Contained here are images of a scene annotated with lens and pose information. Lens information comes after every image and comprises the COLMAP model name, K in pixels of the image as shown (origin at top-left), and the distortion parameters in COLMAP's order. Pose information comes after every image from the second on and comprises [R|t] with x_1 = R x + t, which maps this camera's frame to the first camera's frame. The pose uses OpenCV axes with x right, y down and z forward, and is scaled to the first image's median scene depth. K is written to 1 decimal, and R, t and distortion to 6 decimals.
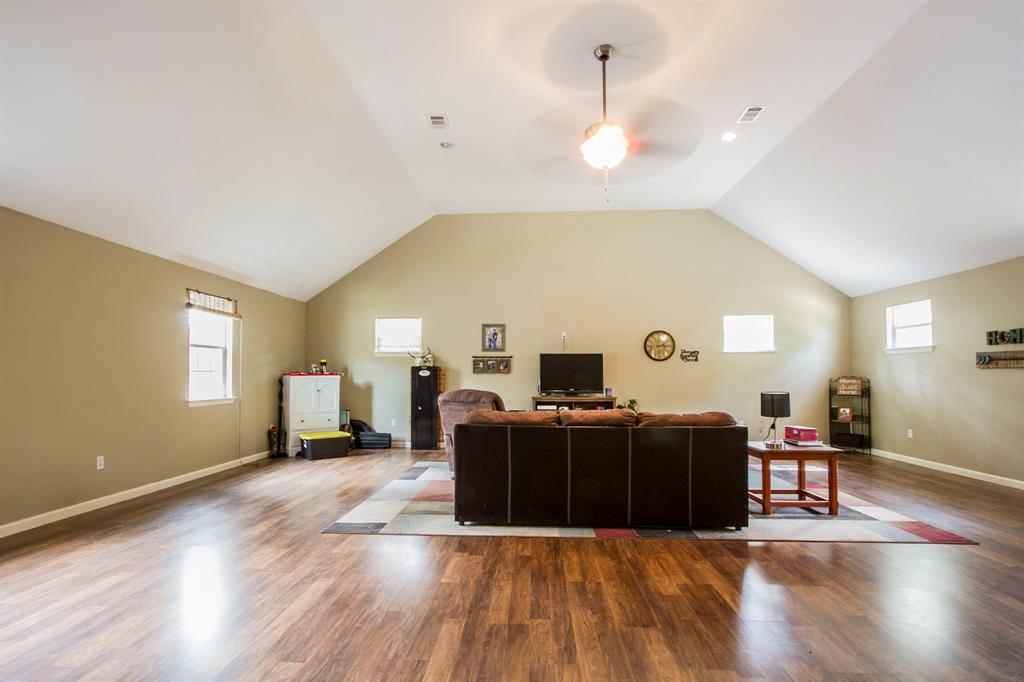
lens RADIAL K [[472.8, 0, 512.7], [0, 472.8, 358.1], [0, 0, 1]] dist [-0.015771, 0.003200]
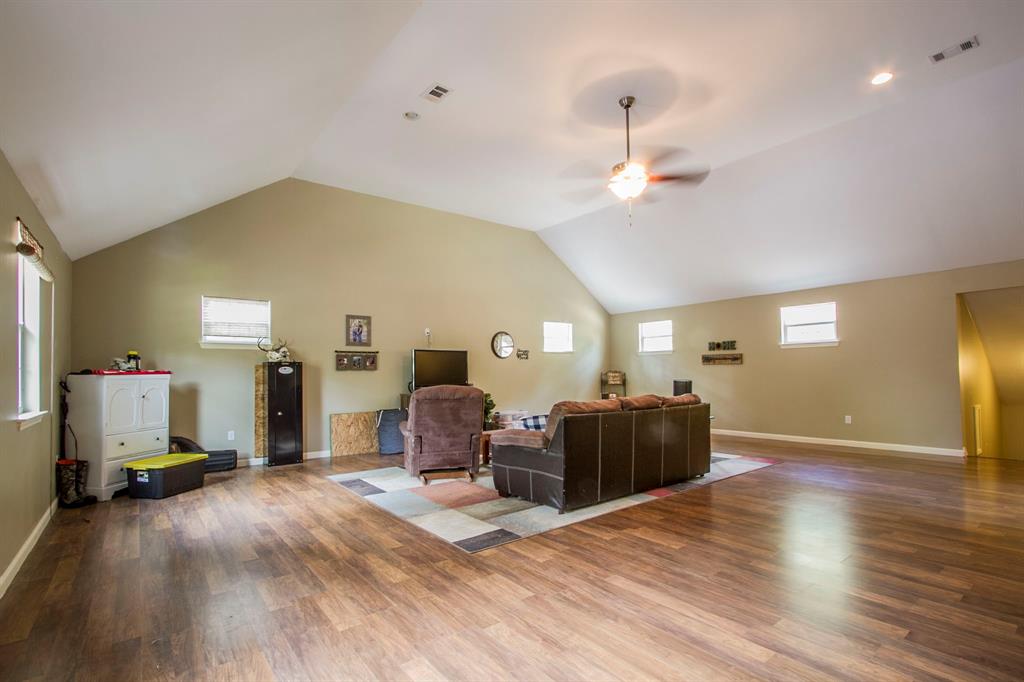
lens RADIAL K [[472.8, 0, 490.2], [0, 472.8, 359.2], [0, 0, 1]] dist [-0.015771, 0.003200]
pose [[0.760918, 0.009453, 0.648779, -0.450744], [-0.012113, 0.999927, -0.000362, 0.009047], [-0.648735, -0.007583, 0.760977, 0.158369]]
